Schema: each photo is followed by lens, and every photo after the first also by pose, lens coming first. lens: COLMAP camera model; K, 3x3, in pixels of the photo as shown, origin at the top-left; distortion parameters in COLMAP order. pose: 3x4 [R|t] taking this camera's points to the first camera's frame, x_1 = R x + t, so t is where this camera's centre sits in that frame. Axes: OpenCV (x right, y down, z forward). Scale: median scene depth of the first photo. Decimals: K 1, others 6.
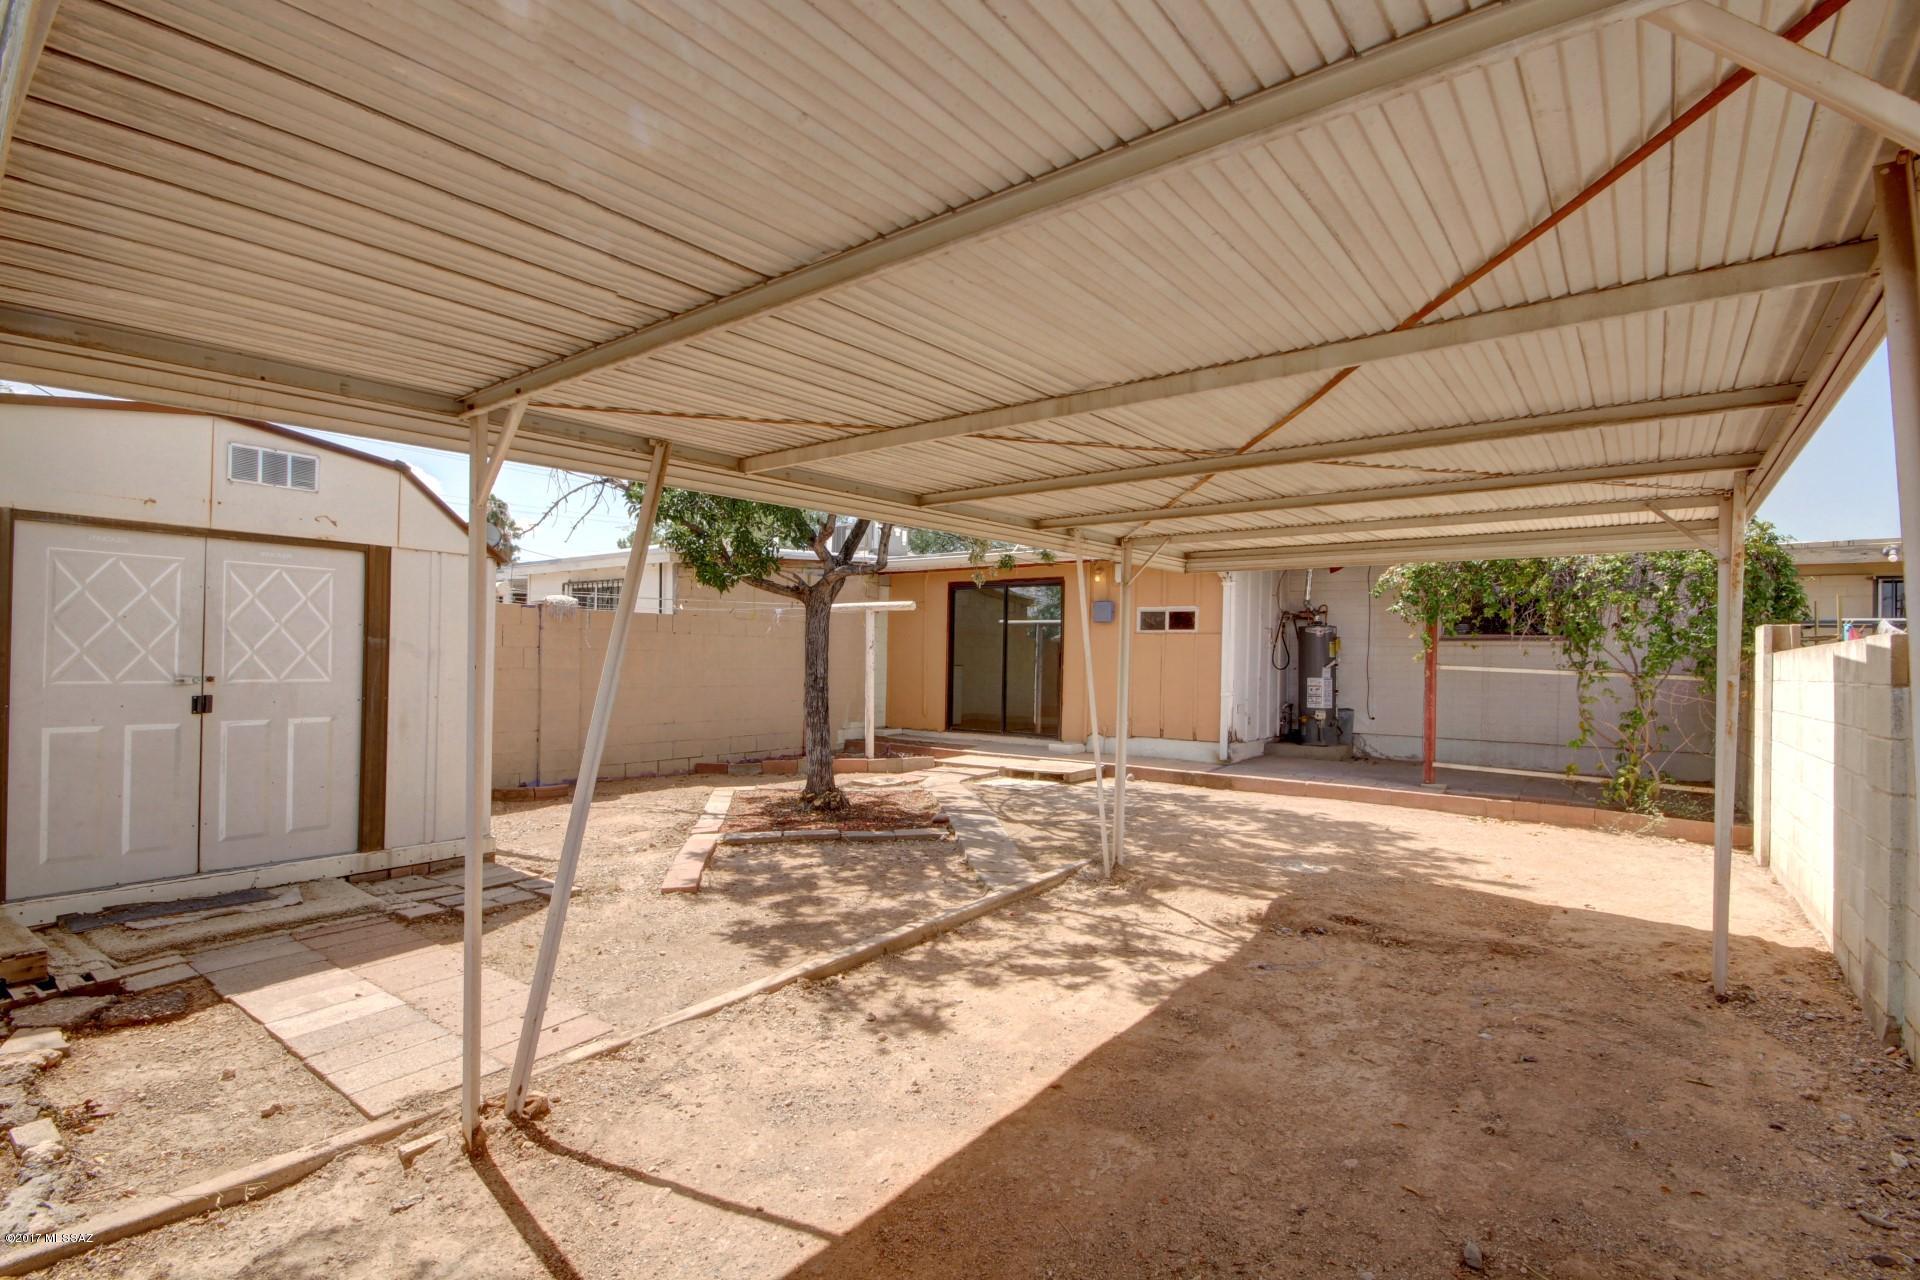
lens RADIAL K [[886.1, 0, 960.4], [0, 886.1, 642.0], [0, 0, 1]] dist [0.006309, -0.002776]
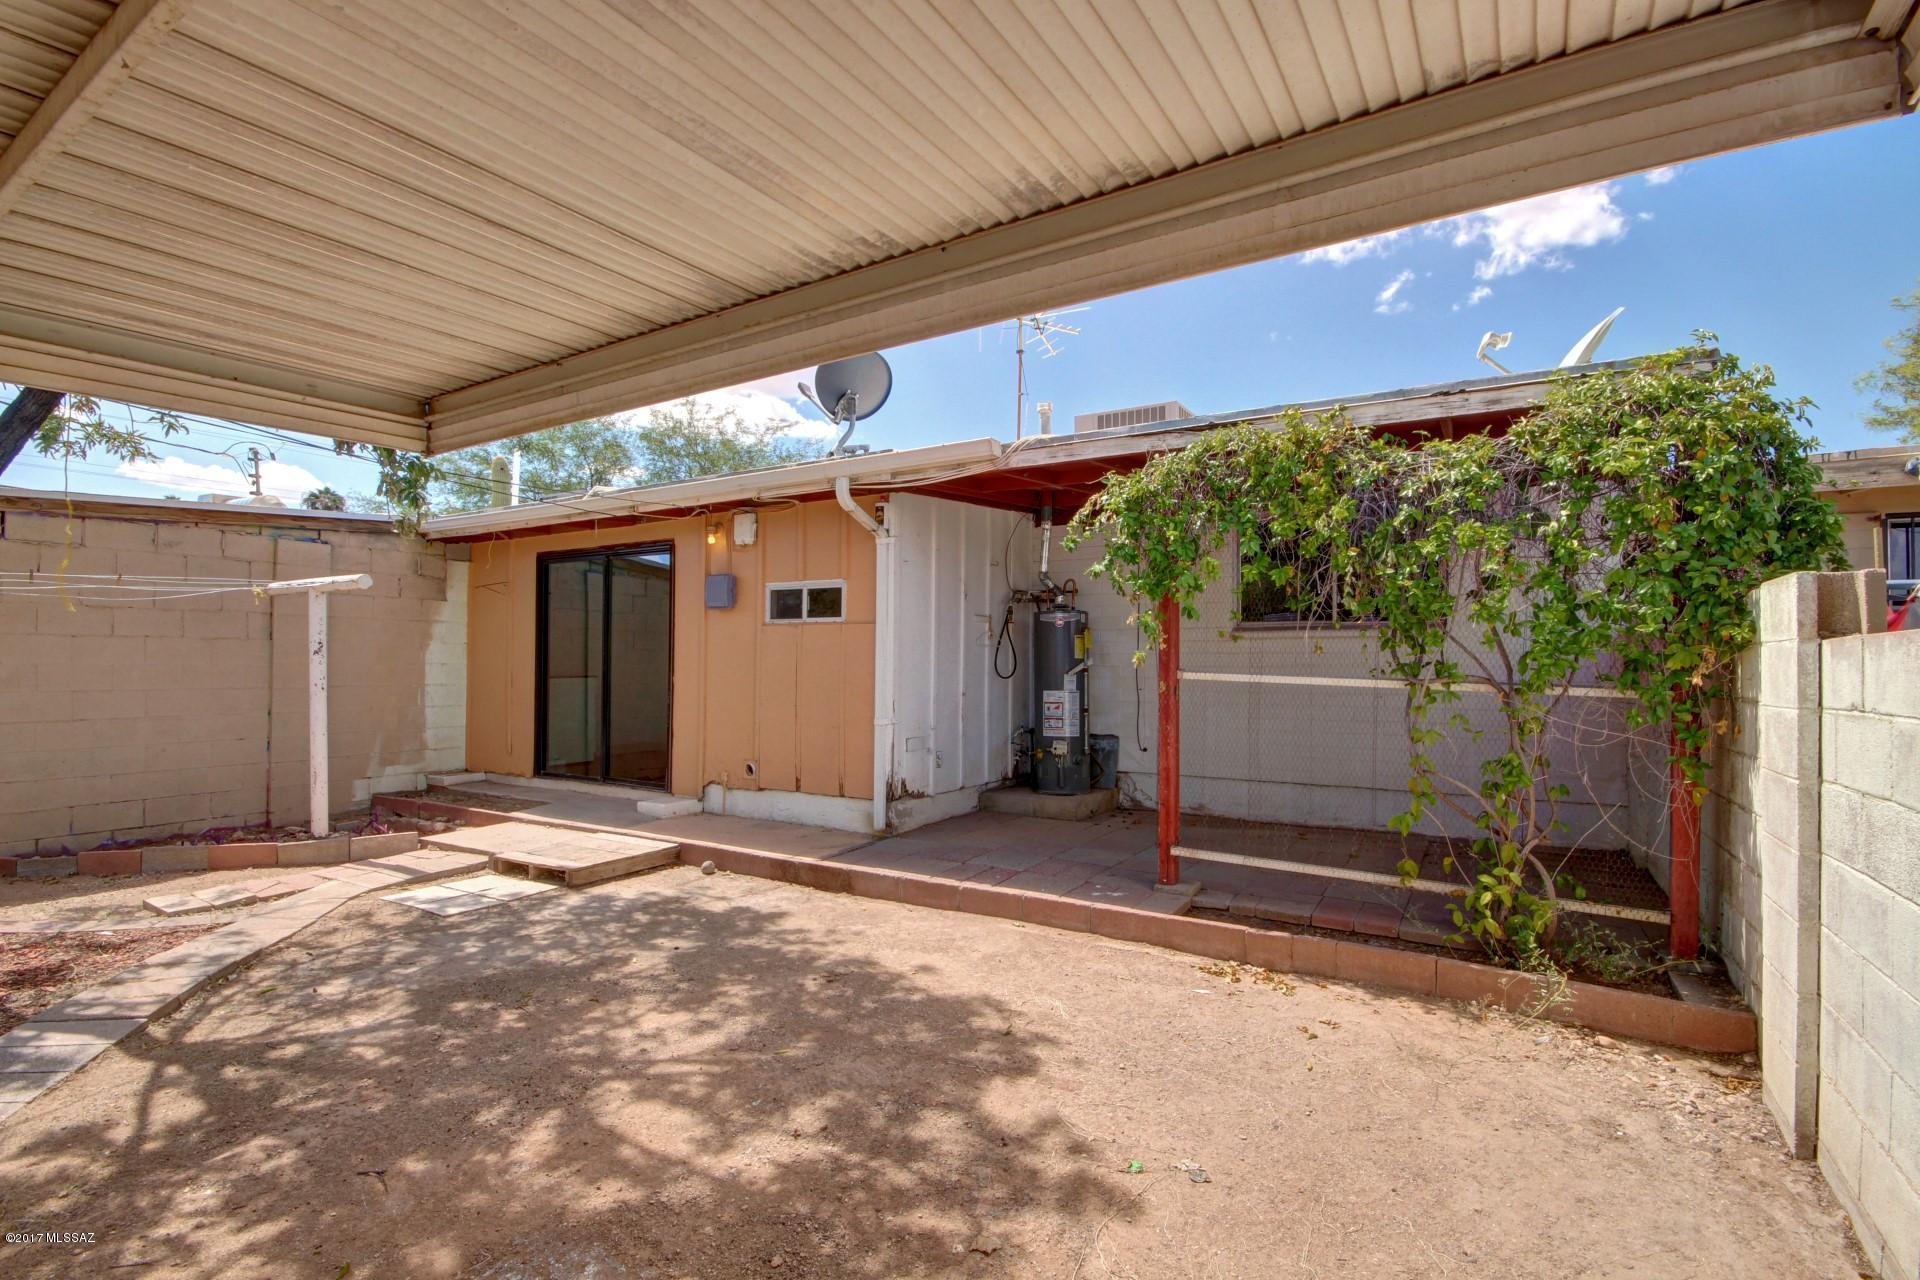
lens RADIAL K [[886.1, 0, 958.7], [0, 886.1, 641.2], [0, 0, 1]] dist [0.006309, -0.002776]
pose [[0.996293, -0.010734, 0.085356, 0.405477], [0.011116, 0.999930, -0.004009, 0.008653], [-0.085307, 0.004943, 0.996342, 0.523717]]
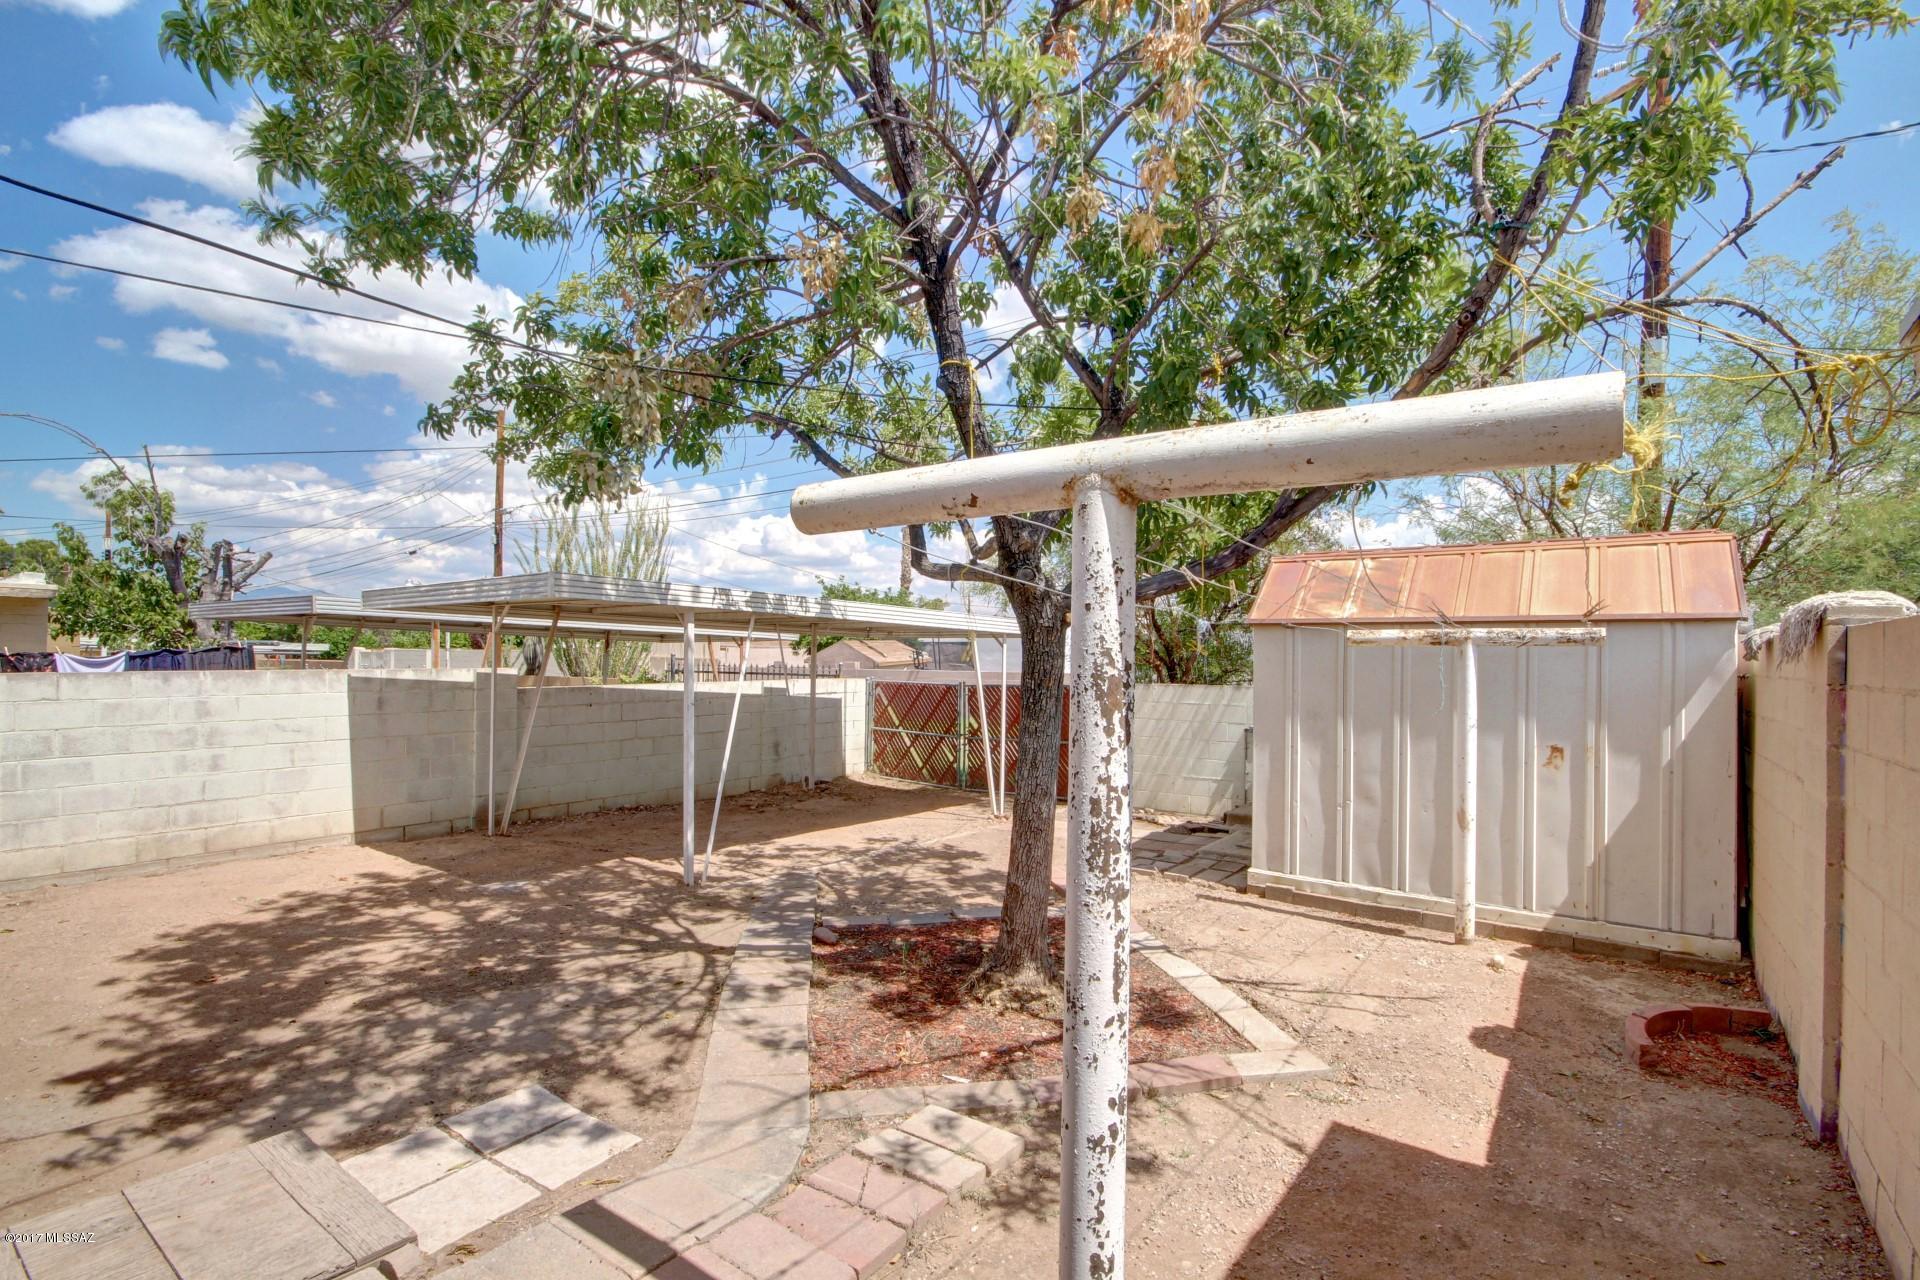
lens RADIAL K [[886.1, 0, 950.3], [0, 886.1, 659.8], [0, 0, 1]] dist [0.006309, -0.002776]
pose [[-0.999694, -0.024381, 0.004070, -0.118563], [-0.024449, 0.999544, -0.017708, -0.010753], [-0.003636, -0.017802, -0.999835, 1.643923]]
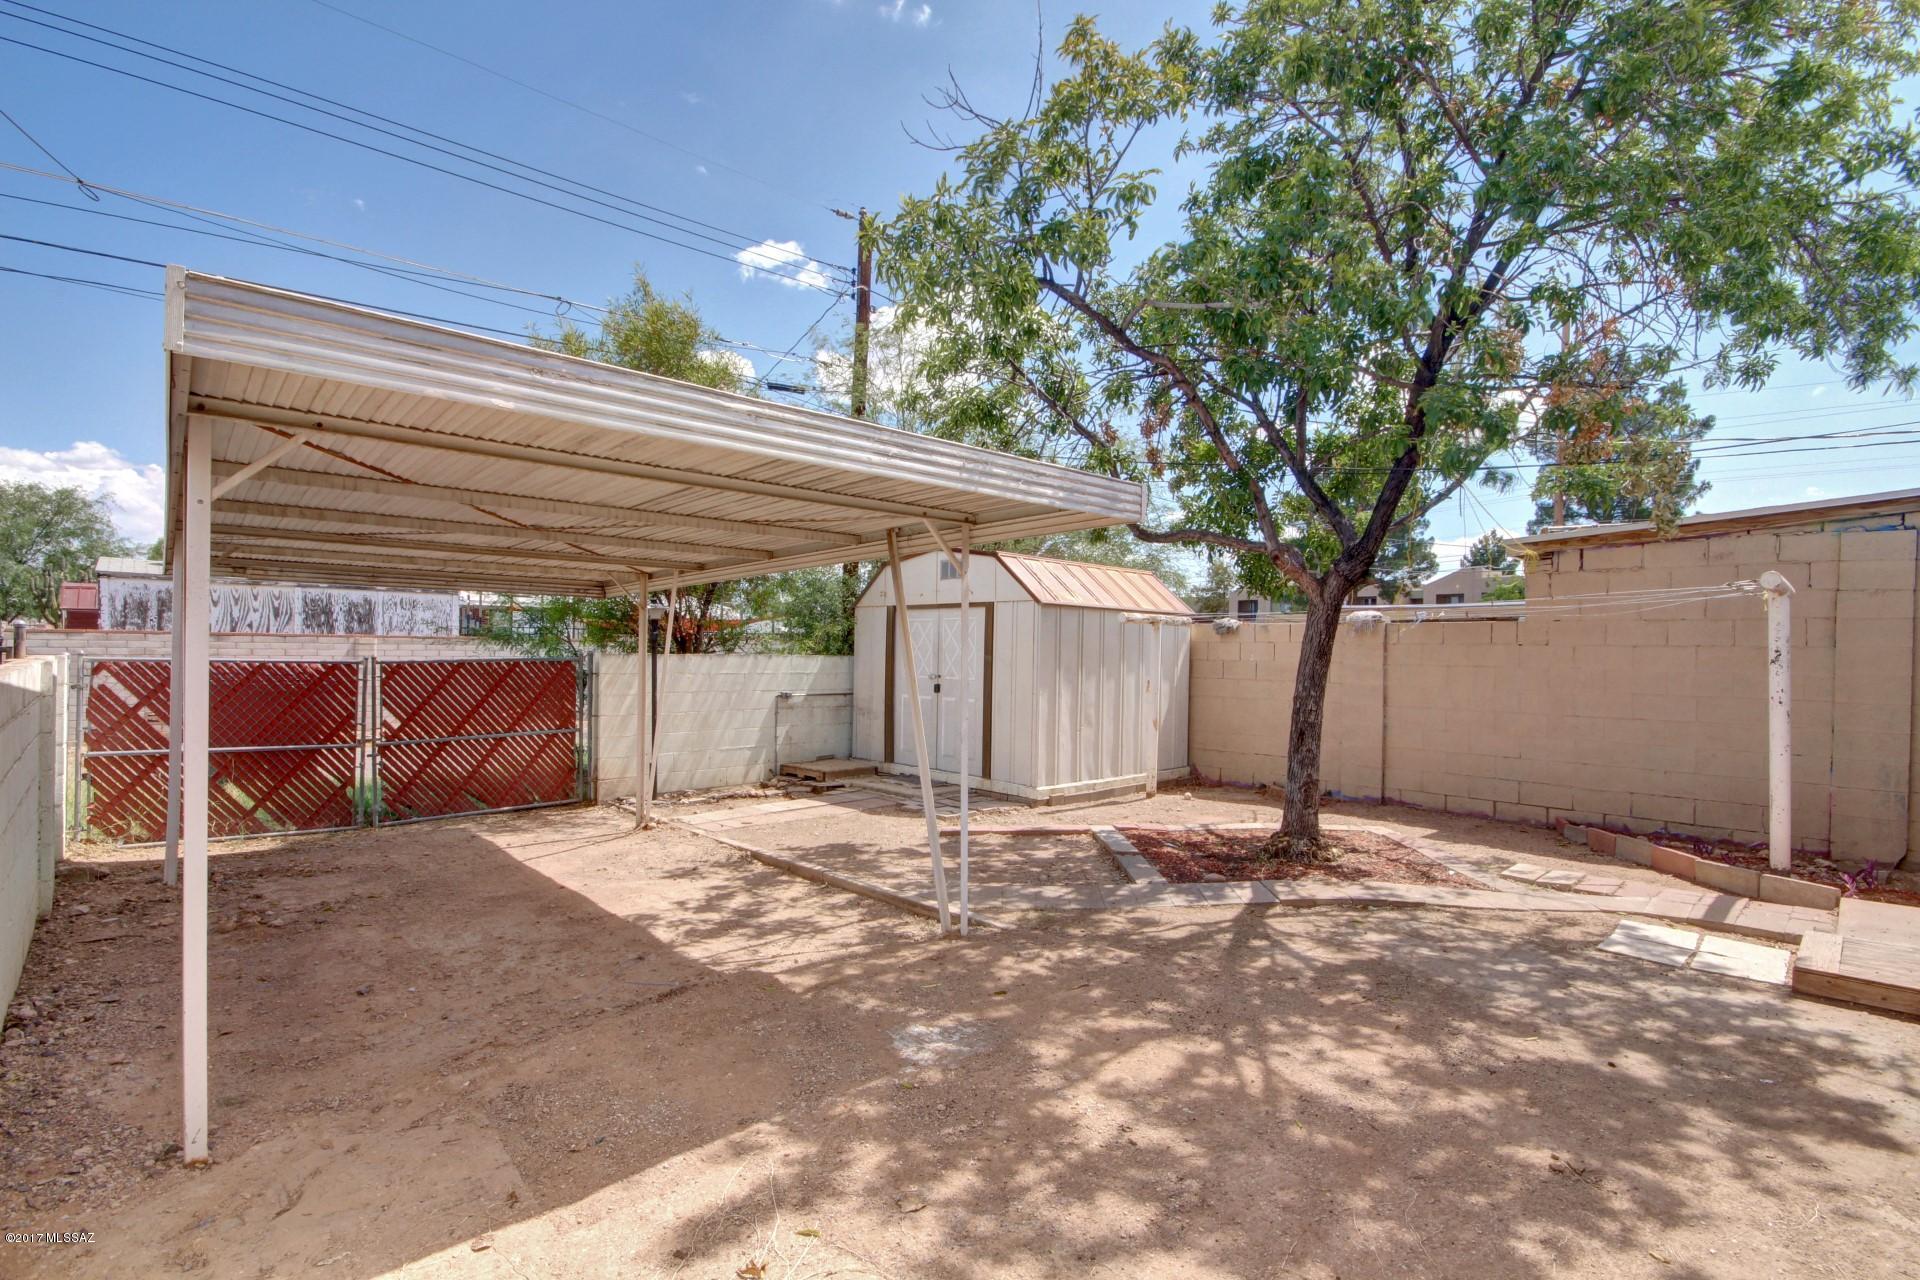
lens RADIAL K [[886.1, 0, 969.0], [0, 886.1, 652.4], [0, 0, 1]] dist [0.006309, -0.002776]
pose [[-0.171024, -0.017391, -0.985113, 0.744504], [0.000759, 0.999842, -0.017783, 0.014181], [0.985267, -0.003789, -0.170984, 0.886168]]
